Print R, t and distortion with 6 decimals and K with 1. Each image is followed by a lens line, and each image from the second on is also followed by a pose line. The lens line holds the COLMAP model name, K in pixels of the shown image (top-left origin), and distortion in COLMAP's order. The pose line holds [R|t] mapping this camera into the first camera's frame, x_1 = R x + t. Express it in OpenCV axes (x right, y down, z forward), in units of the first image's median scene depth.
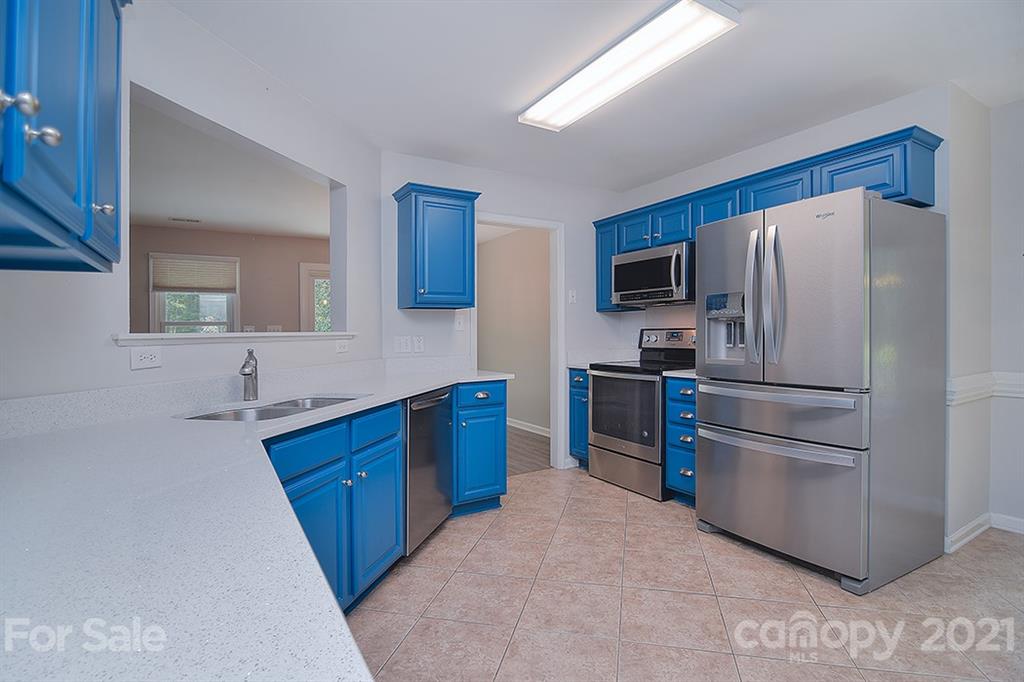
lens RADIAL K [[496.1, 0, 515.2], [0, 496.1, 339.7], [0, 0, 1]] dist [-0.013990, -0.004202]
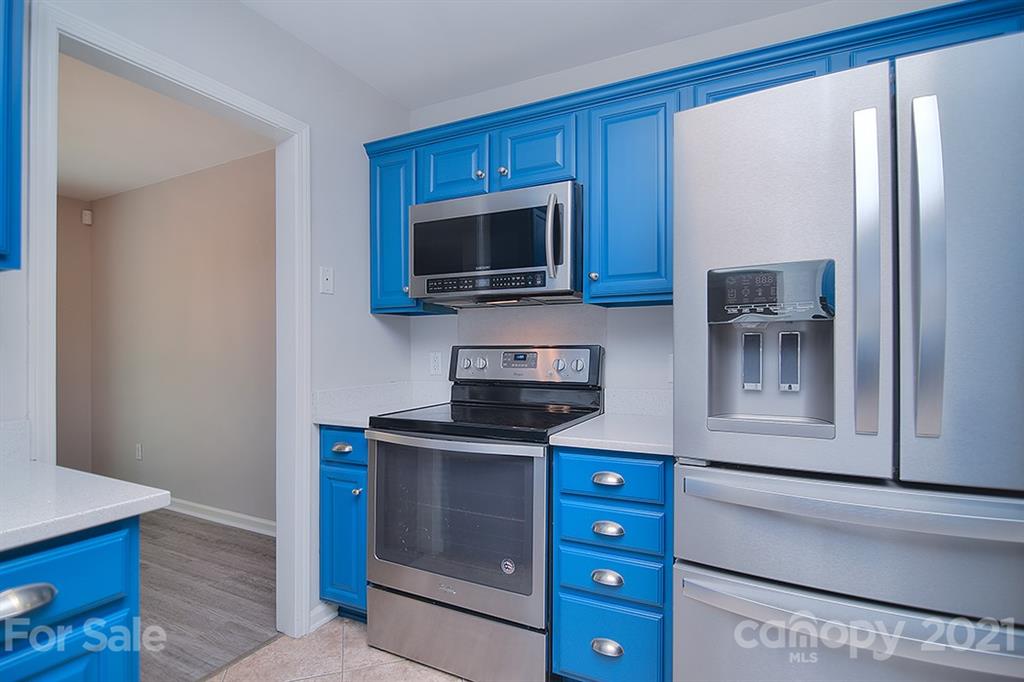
lens RADIAL K [[496.1, 0, 517.1], [0, 496.1, 350.7], [0, 0, 1]] dist [-0.013990, -0.004202]
pose [[0.845787, 0.004269, 0.533504, 0.014133], [0.001308, 0.999948, -0.010076, -0.010988], [-0.533519, 0.009220, 0.845738, 0.510409]]
